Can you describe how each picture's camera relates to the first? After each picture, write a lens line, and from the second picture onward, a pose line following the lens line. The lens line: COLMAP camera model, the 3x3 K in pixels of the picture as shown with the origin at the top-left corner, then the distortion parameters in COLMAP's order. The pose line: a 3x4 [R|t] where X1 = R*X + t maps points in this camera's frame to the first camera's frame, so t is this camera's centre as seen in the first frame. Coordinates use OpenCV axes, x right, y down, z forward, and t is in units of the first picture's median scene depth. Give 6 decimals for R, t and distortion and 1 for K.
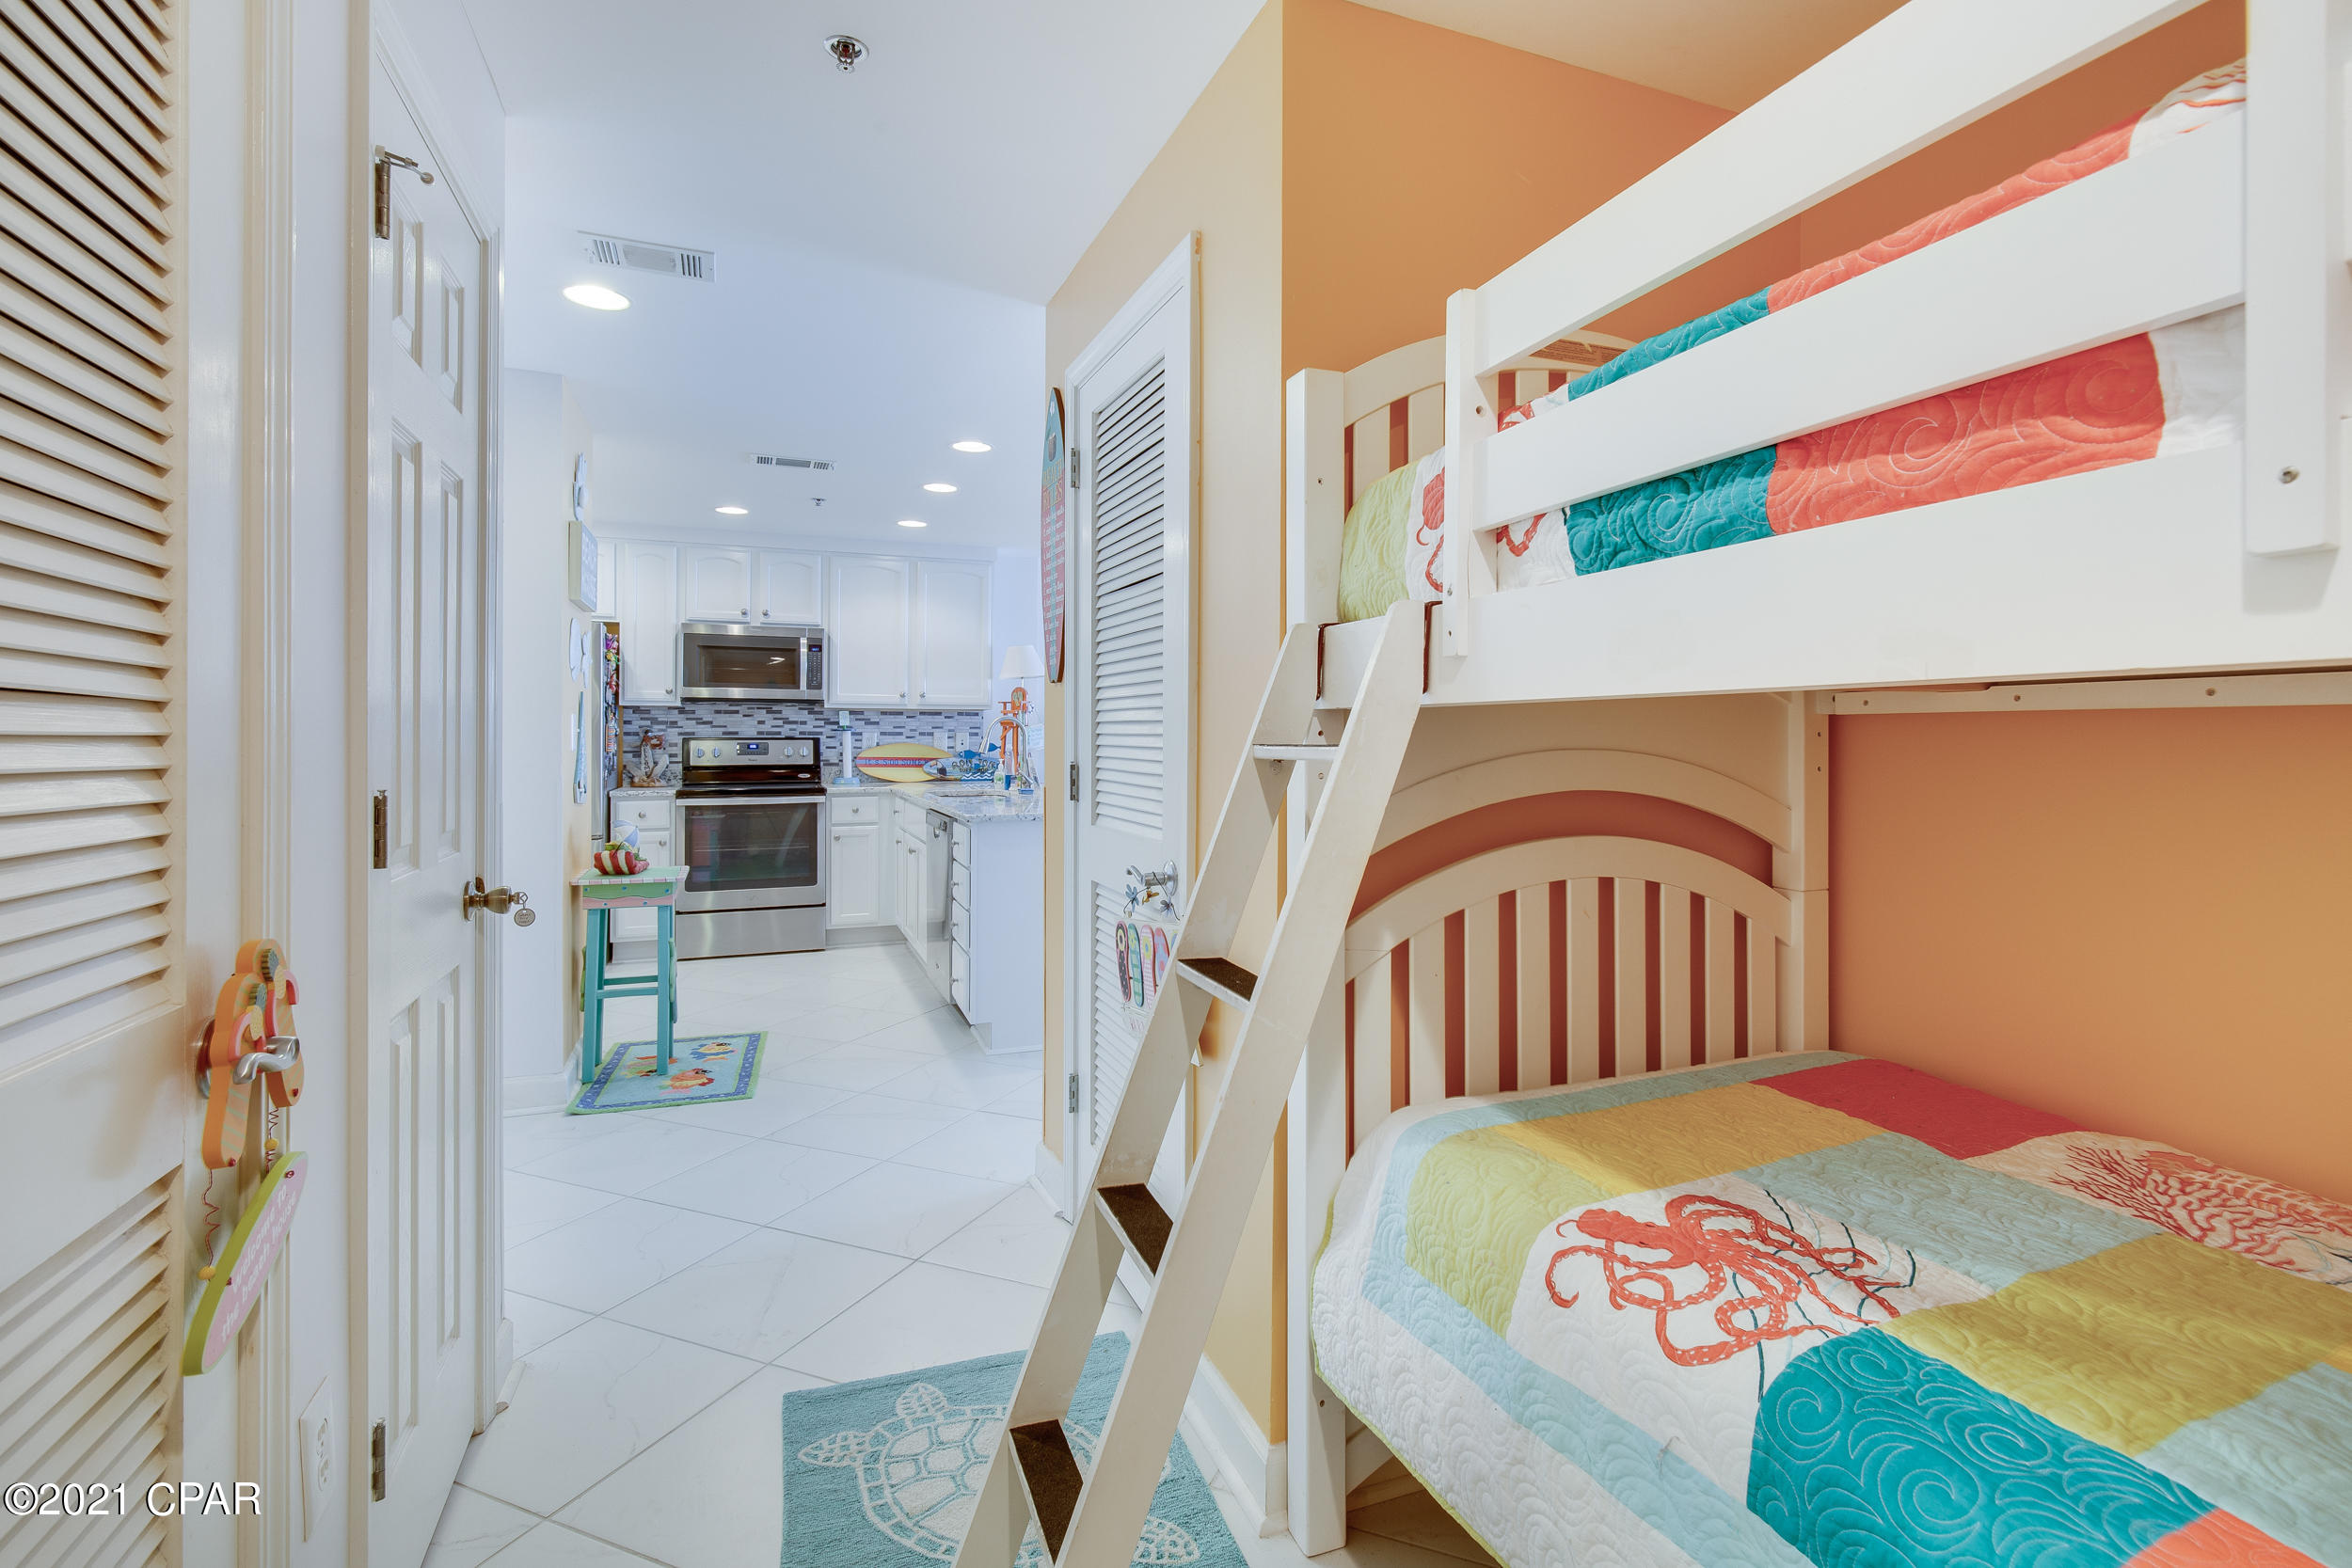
lens RADIAL K [[1109.9, 0, 1219.8], [0, 1109.9, 726.2], [0, 0, 1]] dist [0.005876, 0.000375]
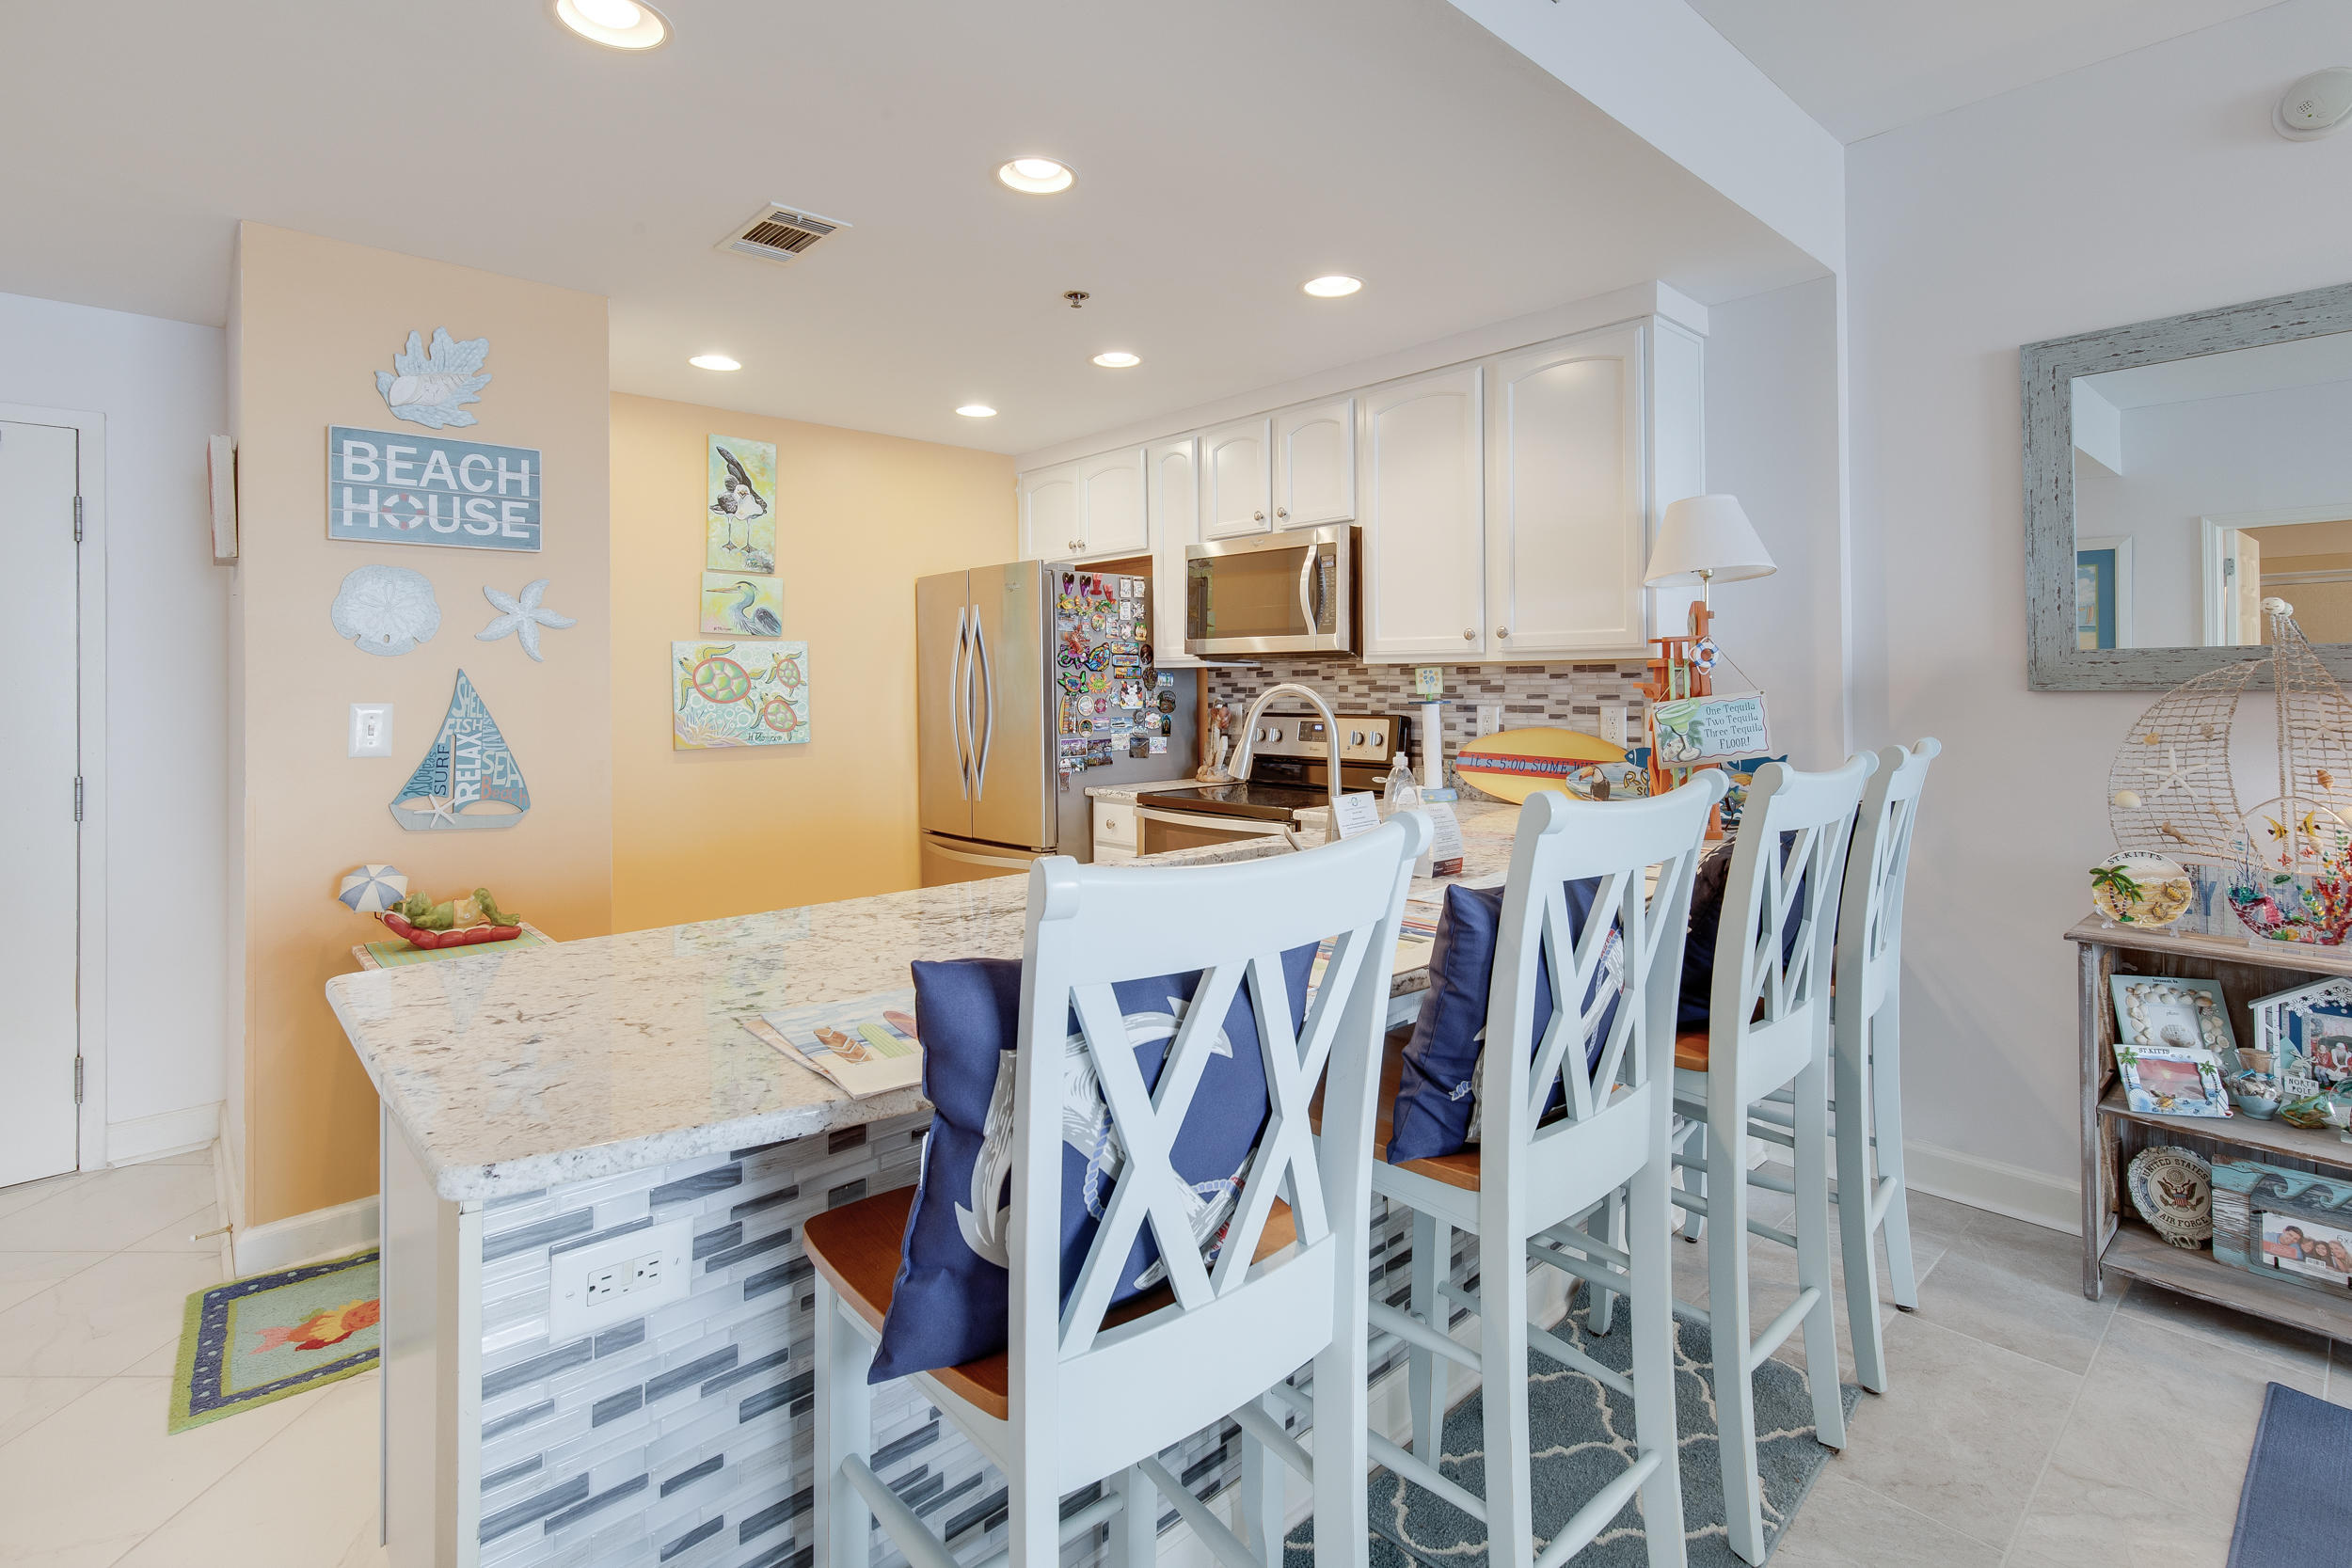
lens RADIAL K [[1109.9, 0, 1157.2], [0, 1109.9, 679.7], [0, 0, 1]] dist [0.005876, 0.000375]
pose [[0.332898, -0.007599, -0.942932, 0.140376], [0.015984, 0.999869, -0.002415, -0.008763], [0.942827, -0.014268, 0.332976, 0.709121]]
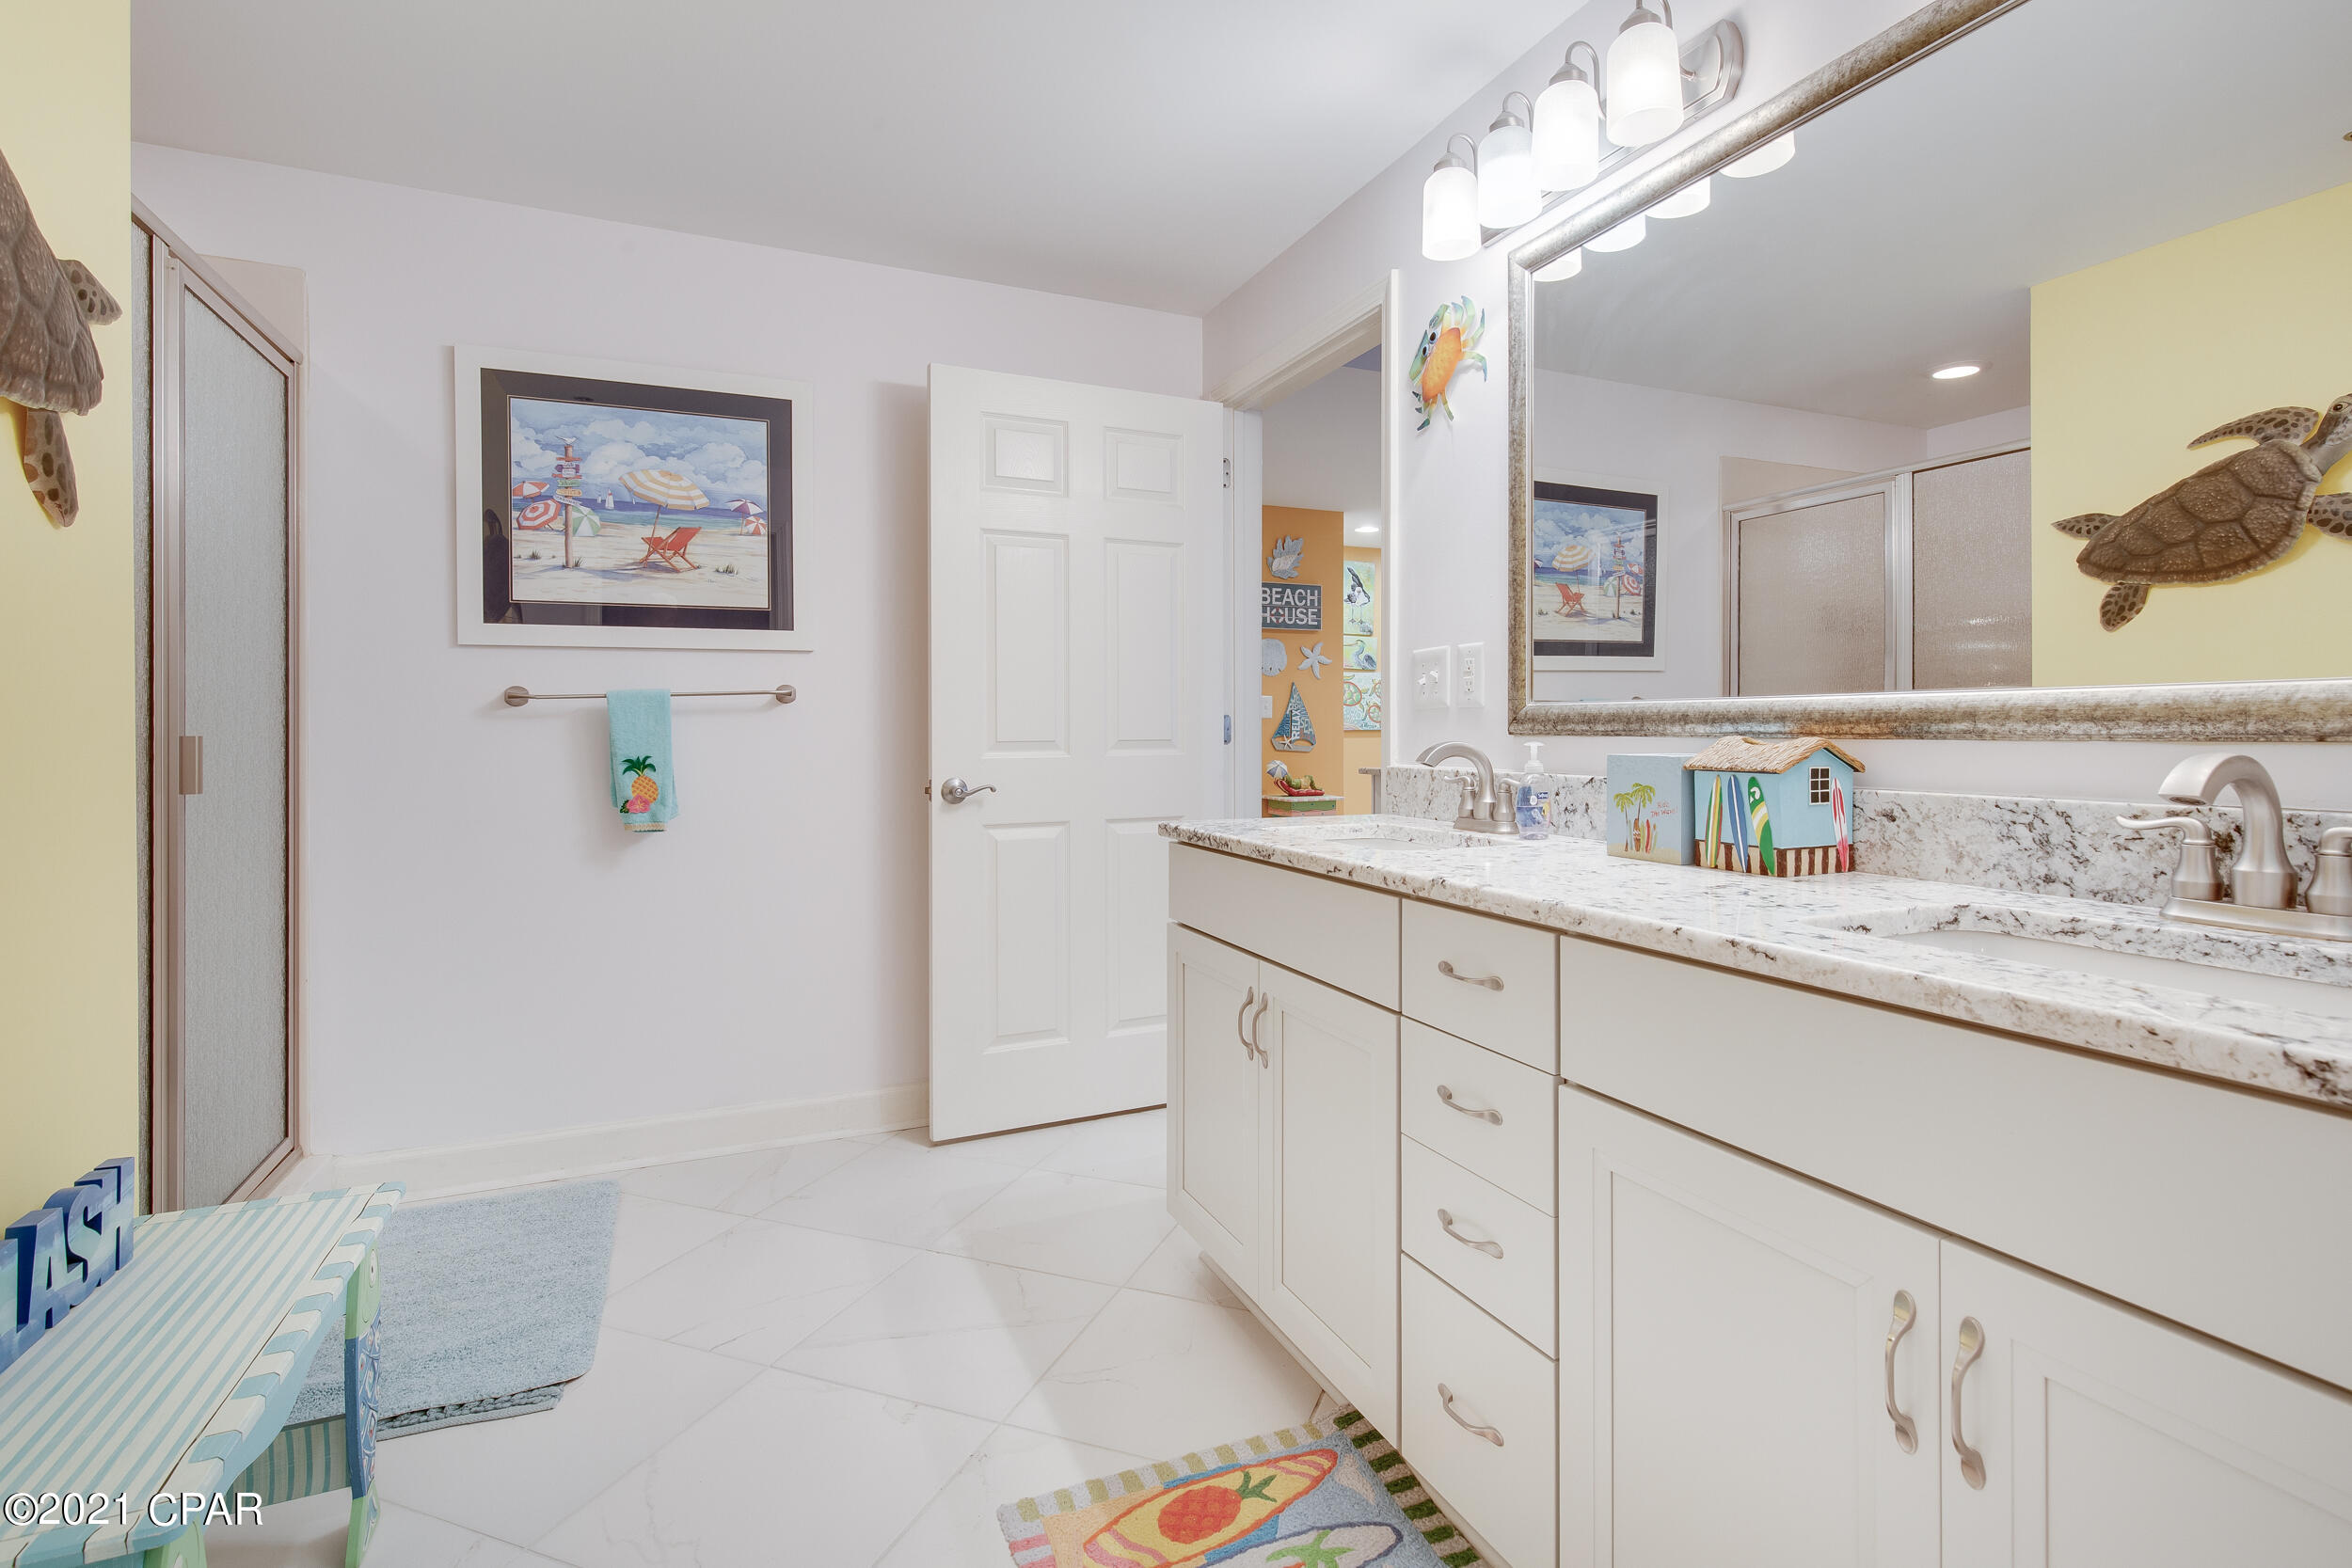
lens RADIAL K [[1109.9, 0, 1163.6], [0, 1109.9, 725.5], [0, 0, 1]] dist [0.005876, 0.000375]
pose [[0.015300, -0.006828, -0.999860, 0.627172], [0.012090, 0.999905, -0.006643, 0.024900], [0.999810, -0.011987, 0.015381, 0.470496]]
